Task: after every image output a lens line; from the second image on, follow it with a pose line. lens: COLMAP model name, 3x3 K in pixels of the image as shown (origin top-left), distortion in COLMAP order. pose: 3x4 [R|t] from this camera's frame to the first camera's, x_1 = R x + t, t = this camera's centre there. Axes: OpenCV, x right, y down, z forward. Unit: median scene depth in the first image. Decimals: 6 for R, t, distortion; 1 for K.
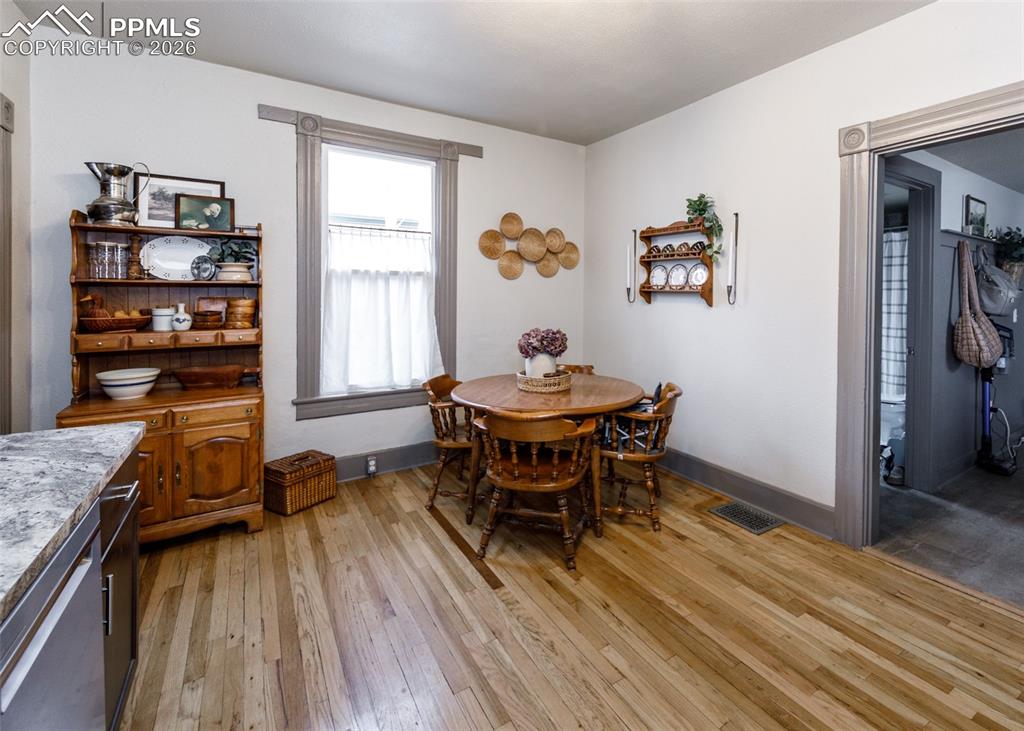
lens RADIAL K [[477.7, 0, 588.5], [0, 477.7, 300.8], [0, 0, 1]] dist [0.005842, -0.001387]
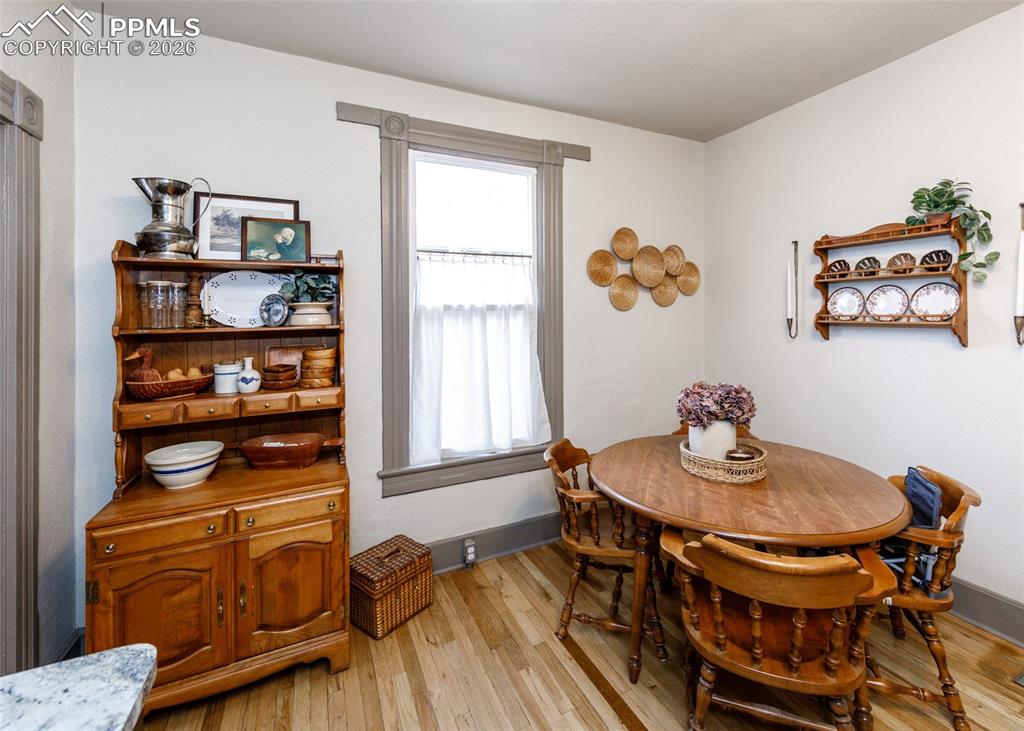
lens RADIAL K [[452.1, 0, 551.1], [0, 452.1, 311.2], [0, 0, 1]] dist [0.003262, -0.000200]
pose [[0.990107, -0.024747, -0.138114, -0.243853], [0.021042, 0.999380, -0.028228, -0.034601], [0.138727, 0.025043, 0.990014, 0.316842]]
